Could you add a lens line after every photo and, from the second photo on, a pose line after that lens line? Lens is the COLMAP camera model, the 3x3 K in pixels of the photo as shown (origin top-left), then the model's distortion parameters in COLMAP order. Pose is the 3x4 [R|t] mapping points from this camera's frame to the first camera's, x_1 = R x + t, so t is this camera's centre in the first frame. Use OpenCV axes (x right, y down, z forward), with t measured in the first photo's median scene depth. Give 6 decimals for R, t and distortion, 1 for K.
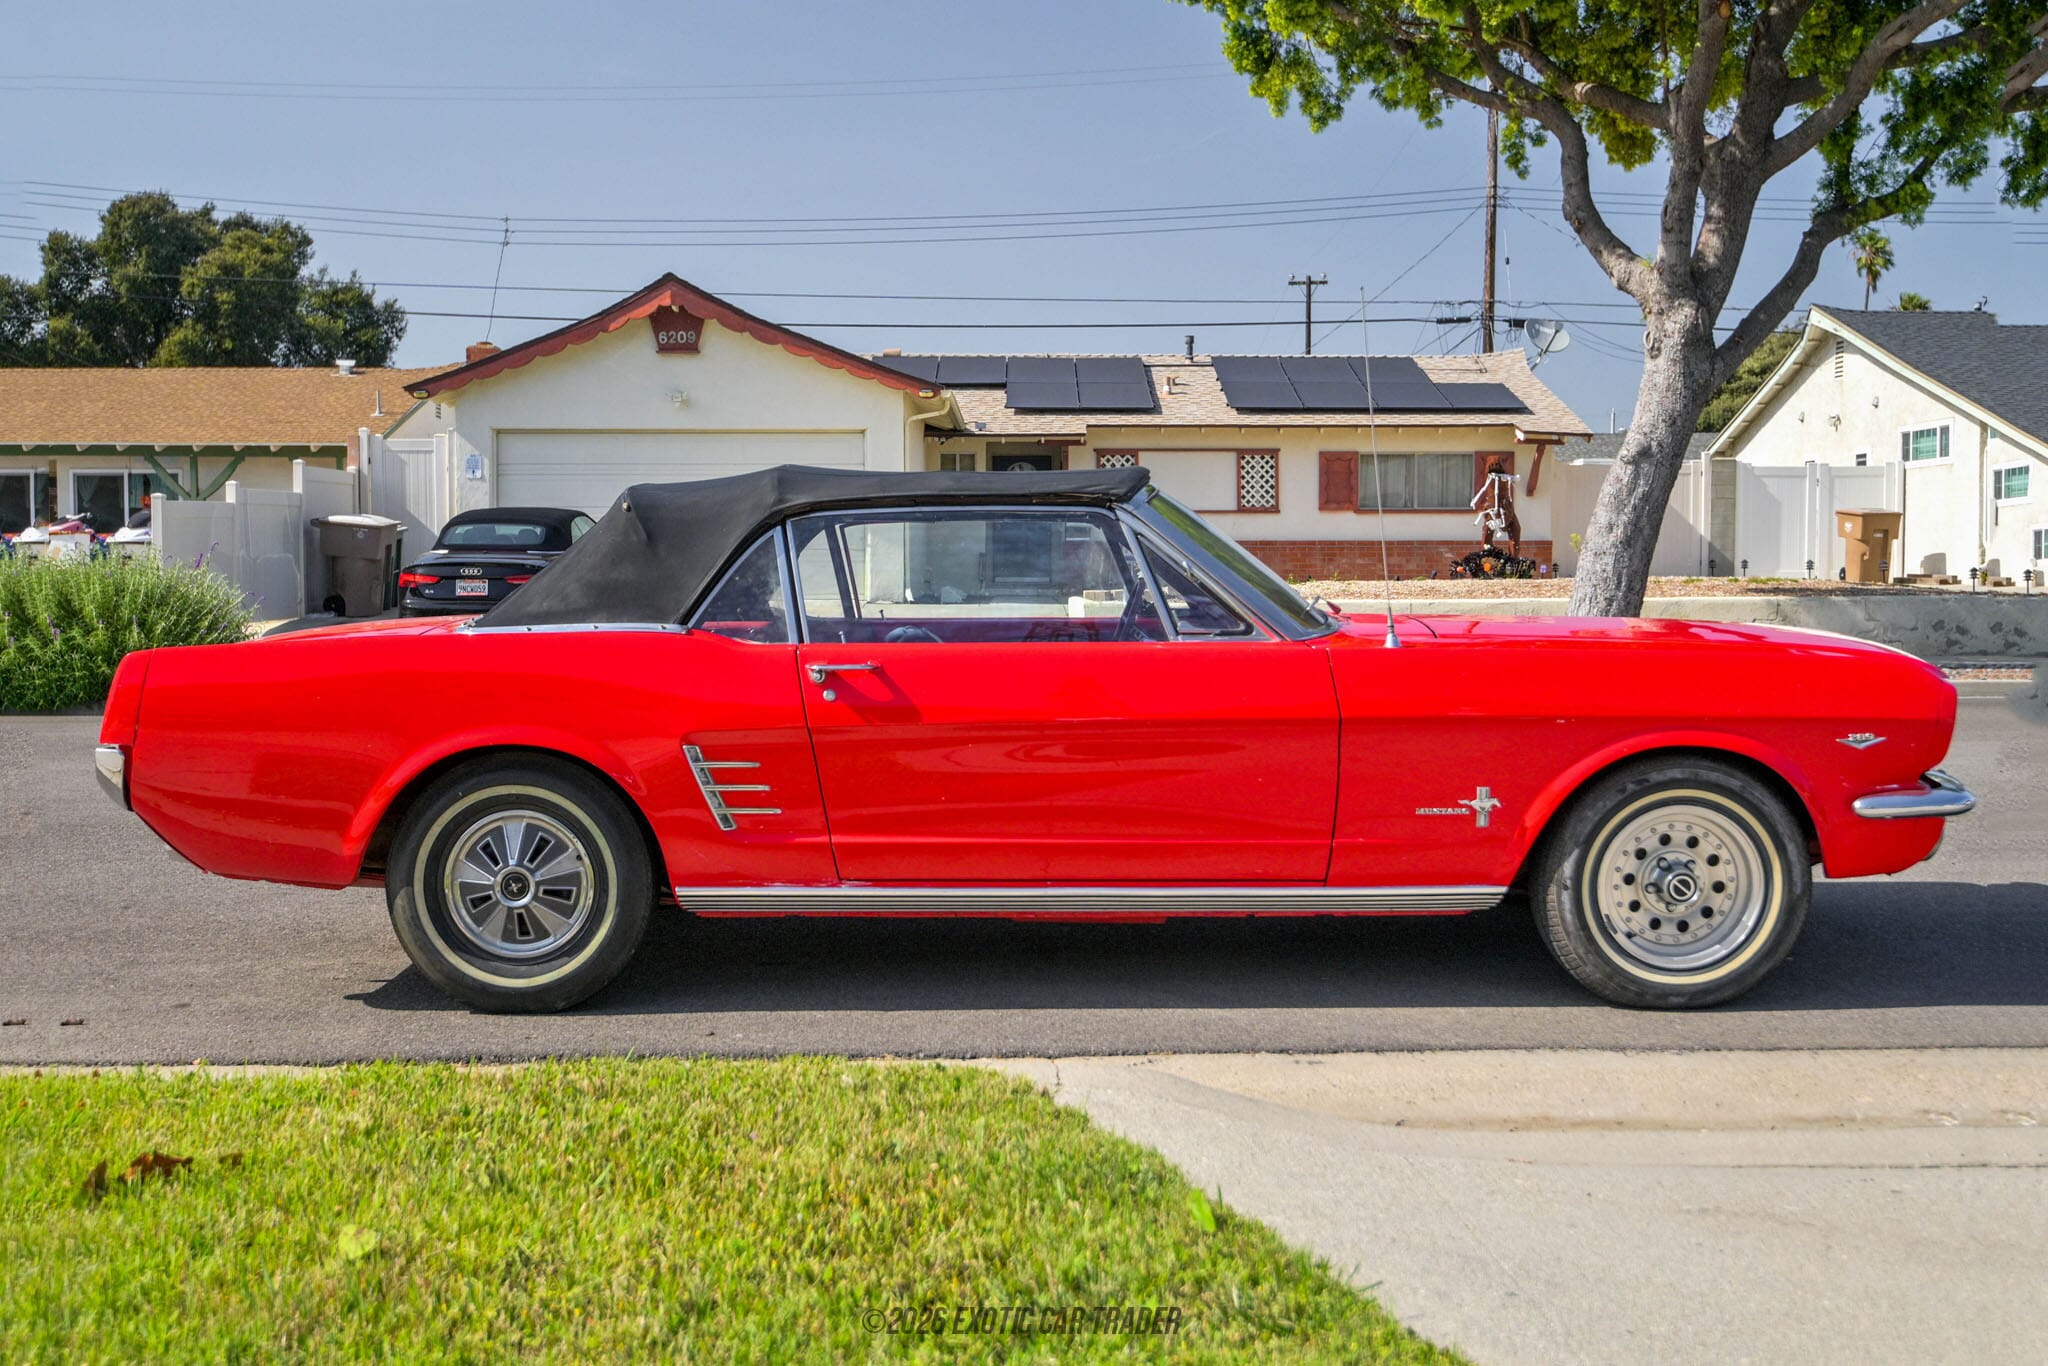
lens RADIAL K [[2041.8, 0, 984.7], [0, 2041.8, 567.4], [0, 0, 1]] dist [0.013123, -0.010340]
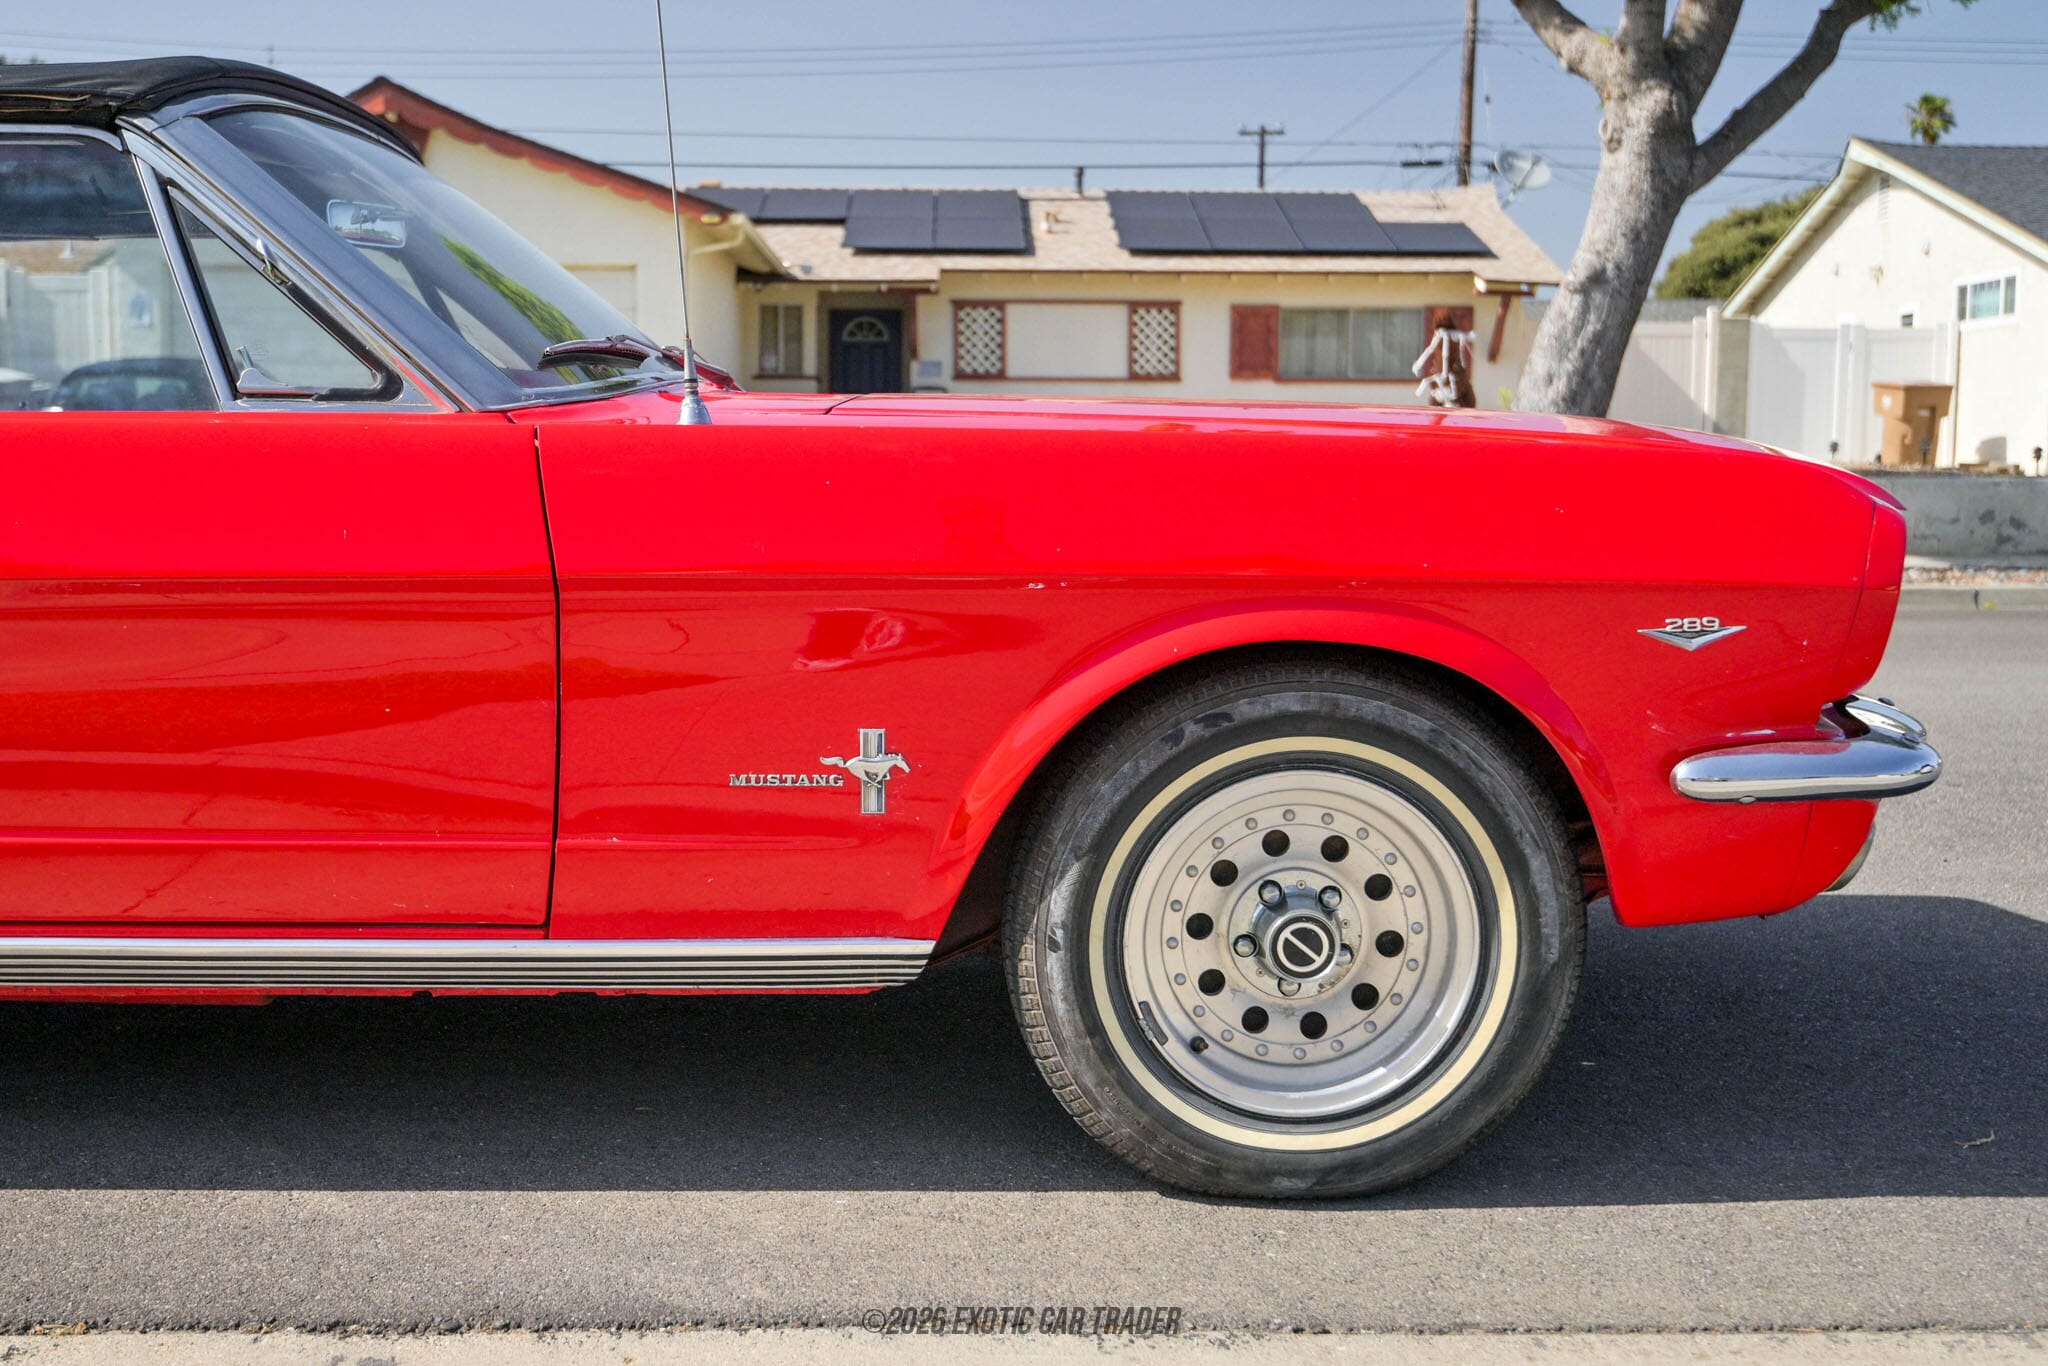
lens RADIAL K [[2312.5, 0, 914.2], [0, 2312.5, 596.9], [0, 0, 1]] dist [-0.002806, -0.004985]
pose [[0.999957, 0.006556, -0.006617, 0.252115], [-0.006185, 0.998484, 0.054693, 0.048505], [0.006966, -0.054650, 0.998481, 0.473444]]
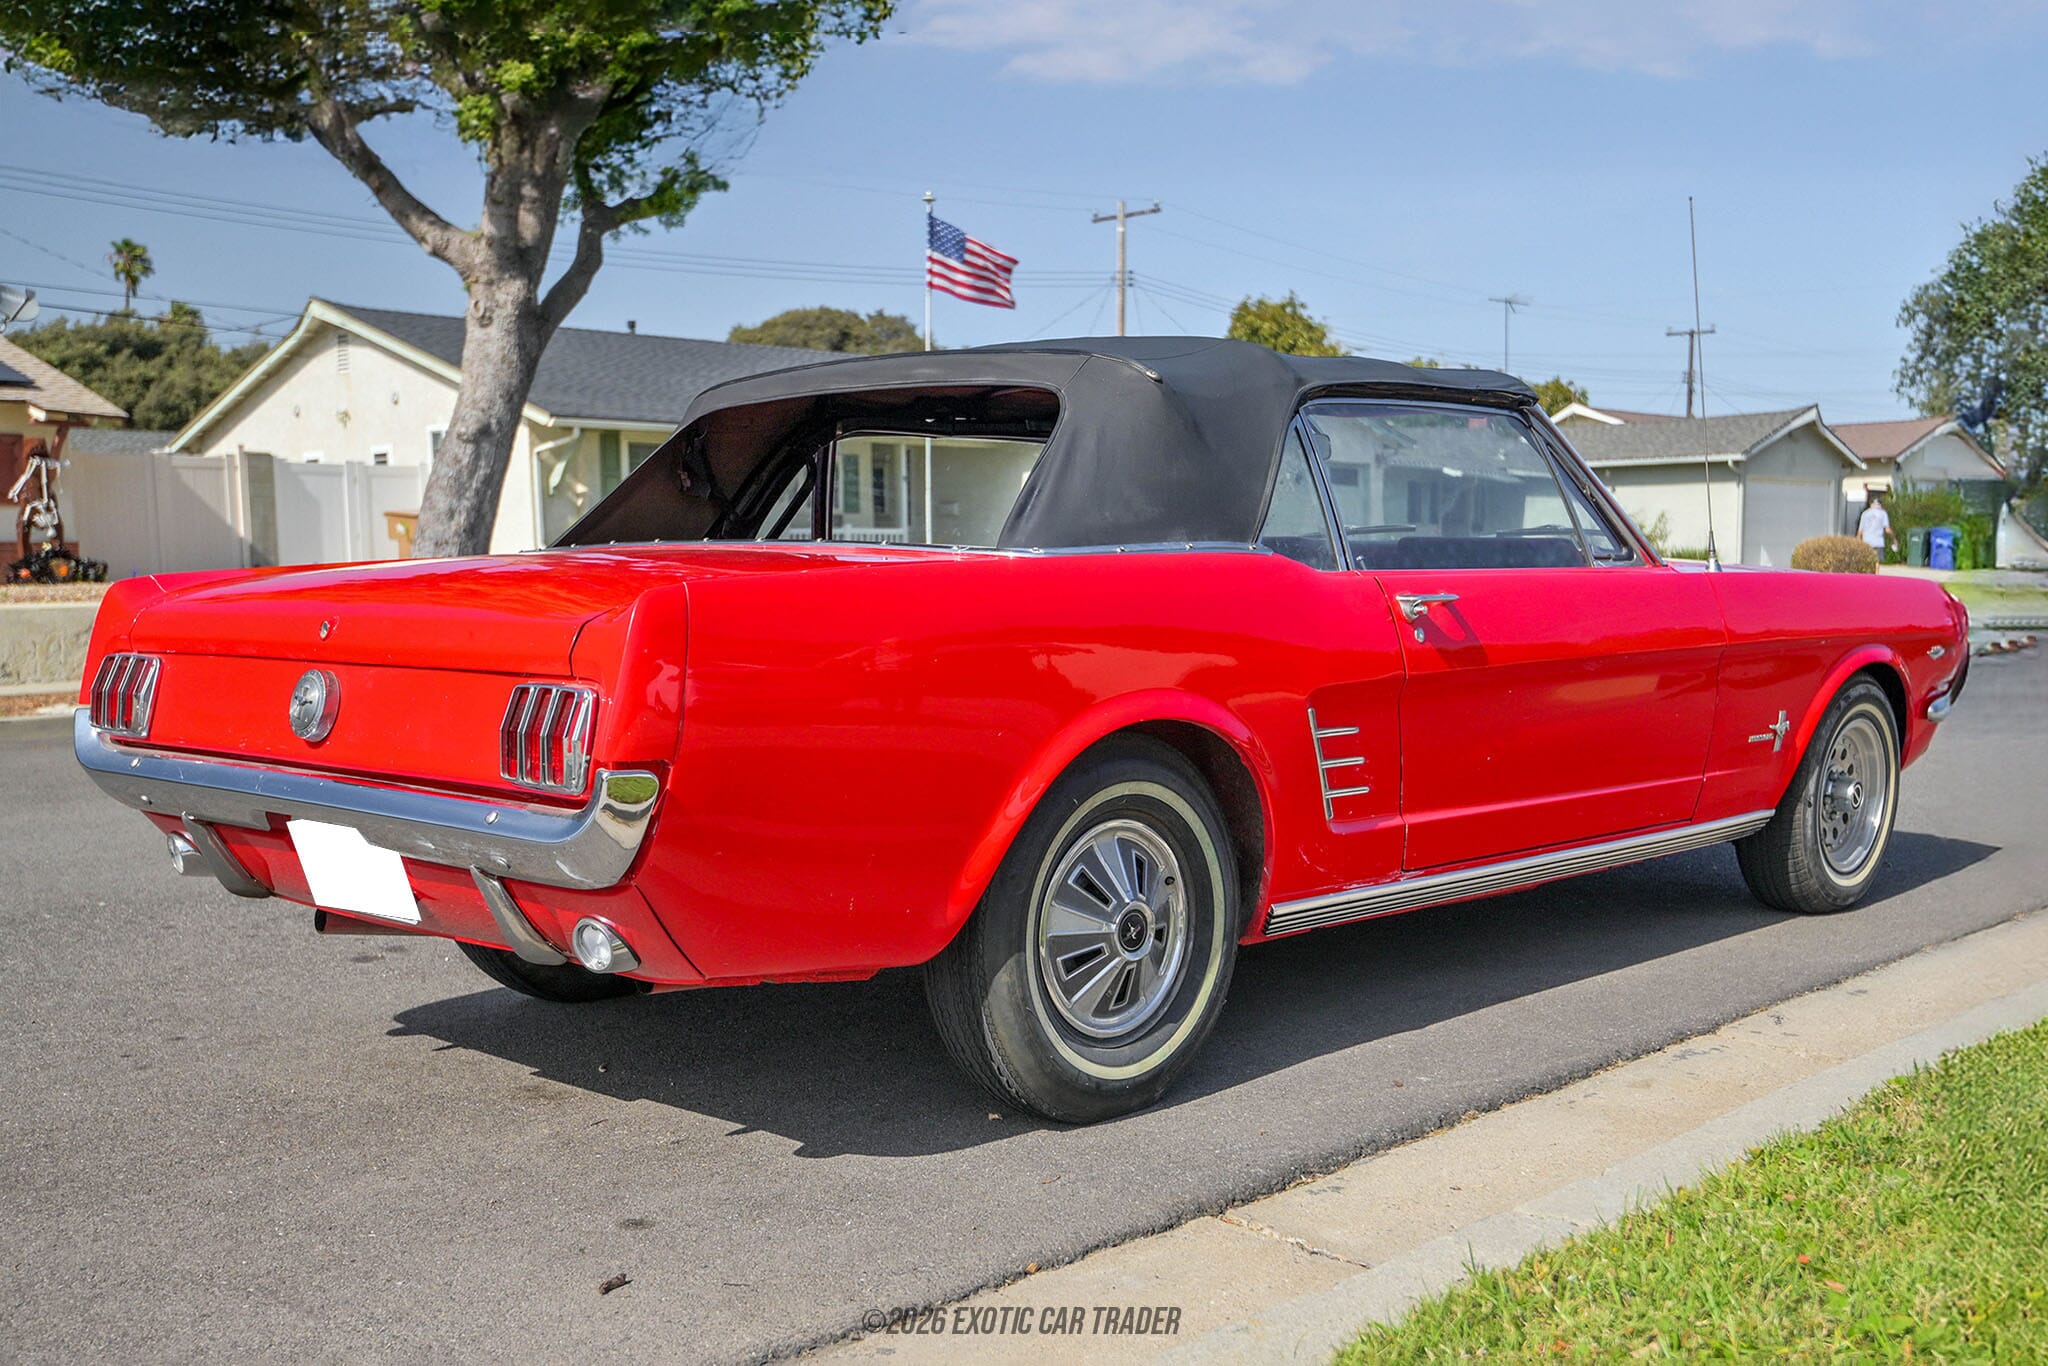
lens RADIAL K [[2156.4, 0, 1024.0], [0, 2156.4, 683.0], [0, 0, 1]] dist [-0.011262, -0.016951]
pose [[0.698454, -0.041917, 0.714426, -0.753567], [0.011587, 0.998815, 0.047275, 0.039133], [-0.715561, -0.024741, 0.698112, 0.521069]]
